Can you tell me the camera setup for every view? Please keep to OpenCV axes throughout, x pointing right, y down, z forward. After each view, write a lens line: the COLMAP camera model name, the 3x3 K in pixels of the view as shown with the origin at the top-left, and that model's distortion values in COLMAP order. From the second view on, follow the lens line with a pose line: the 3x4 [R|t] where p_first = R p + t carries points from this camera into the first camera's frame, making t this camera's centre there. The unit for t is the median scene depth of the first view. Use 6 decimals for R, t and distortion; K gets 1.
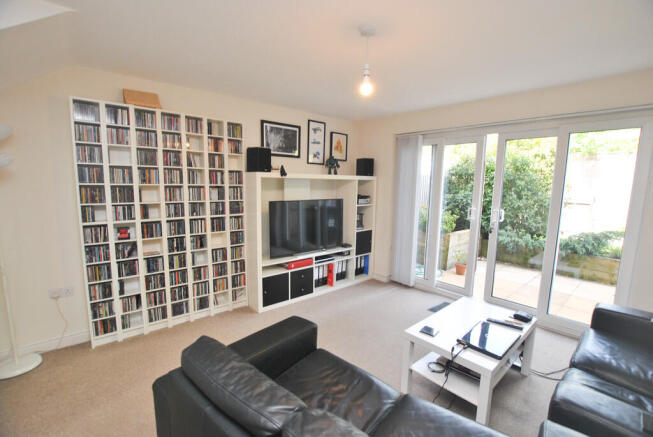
lens RADIAL K [[290.2, 0, 330.6], [0, 290.2, 220.8], [0, 0, 1]] dist [-0.021001, 0.000005]
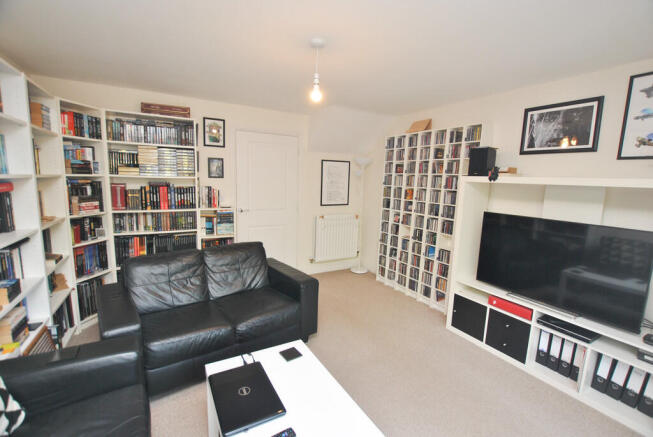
lens RADIAL K [[290.2, 0, 330.6], [0, 290.2, 220.8], [0, 0, 1]] dist [-0.021001, 0.000005]
pose [[-0.186062, 0.117012, -0.975546, 0.729189], [-0.164924, 0.975076, 0.148411, -0.098689], [0.968597, 0.188505, -0.162126, 0.774038]]
